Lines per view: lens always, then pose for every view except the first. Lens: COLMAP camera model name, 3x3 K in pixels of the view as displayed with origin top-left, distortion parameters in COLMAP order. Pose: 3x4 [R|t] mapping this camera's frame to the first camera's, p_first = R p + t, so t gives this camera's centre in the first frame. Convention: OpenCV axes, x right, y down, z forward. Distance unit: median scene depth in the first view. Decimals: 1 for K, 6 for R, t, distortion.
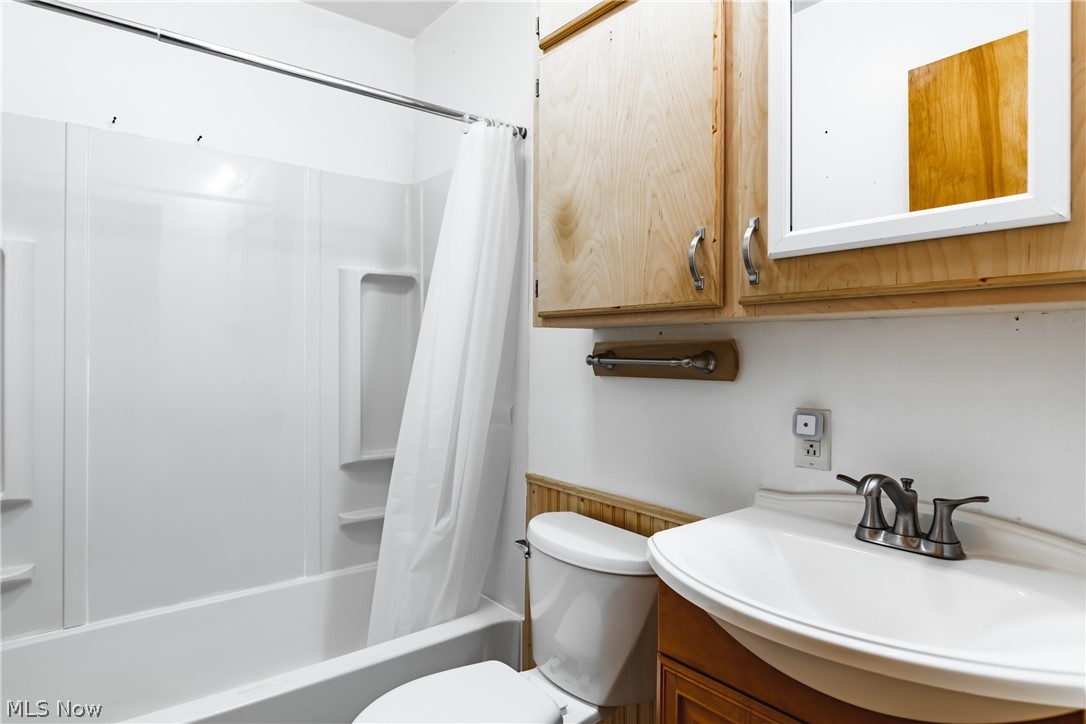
lens RADIAL K [[618.4, 0, 547.2], [0, 618.4, 354.7], [0, 0, 1]] dist [-0.014833, -0.000230]
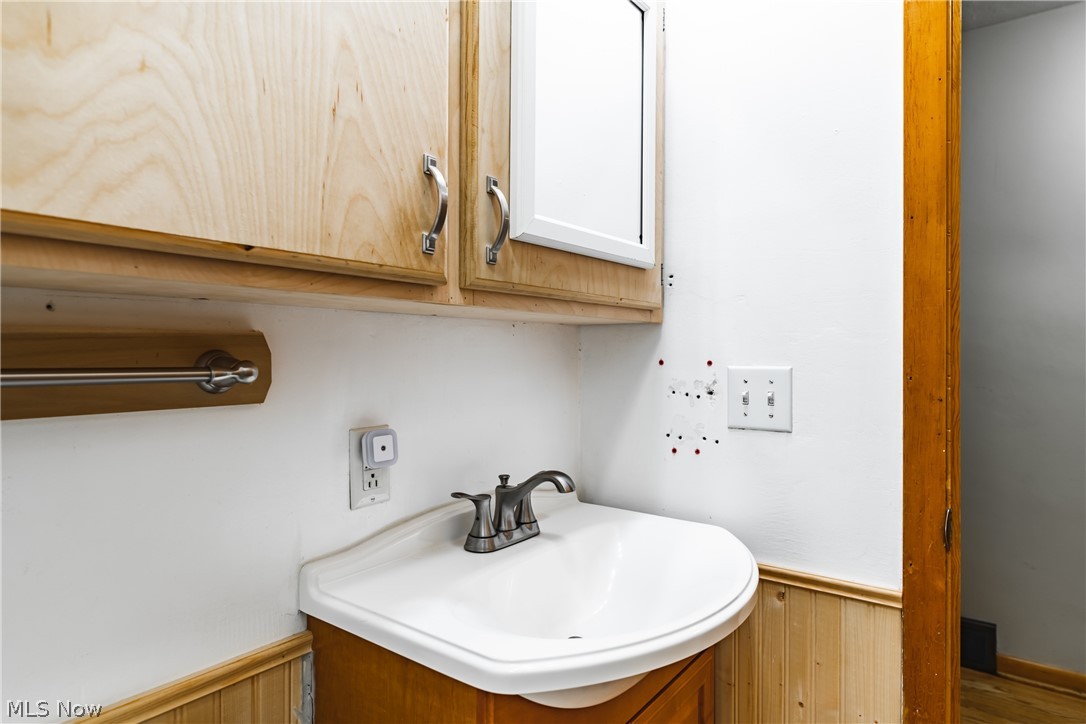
lens RADIAL K [[618.4, 0, 547.2], [0, 618.4, 354.7], [0, 0, 1]] dist [-0.014833, -0.000230]
pose [[-0.230414, -0.006332, 0.973072, -0.377231], [-0.002753, 0.999979, 0.005855, -0.007221], [-0.973089, -0.001330, -0.230427, 0.998193]]
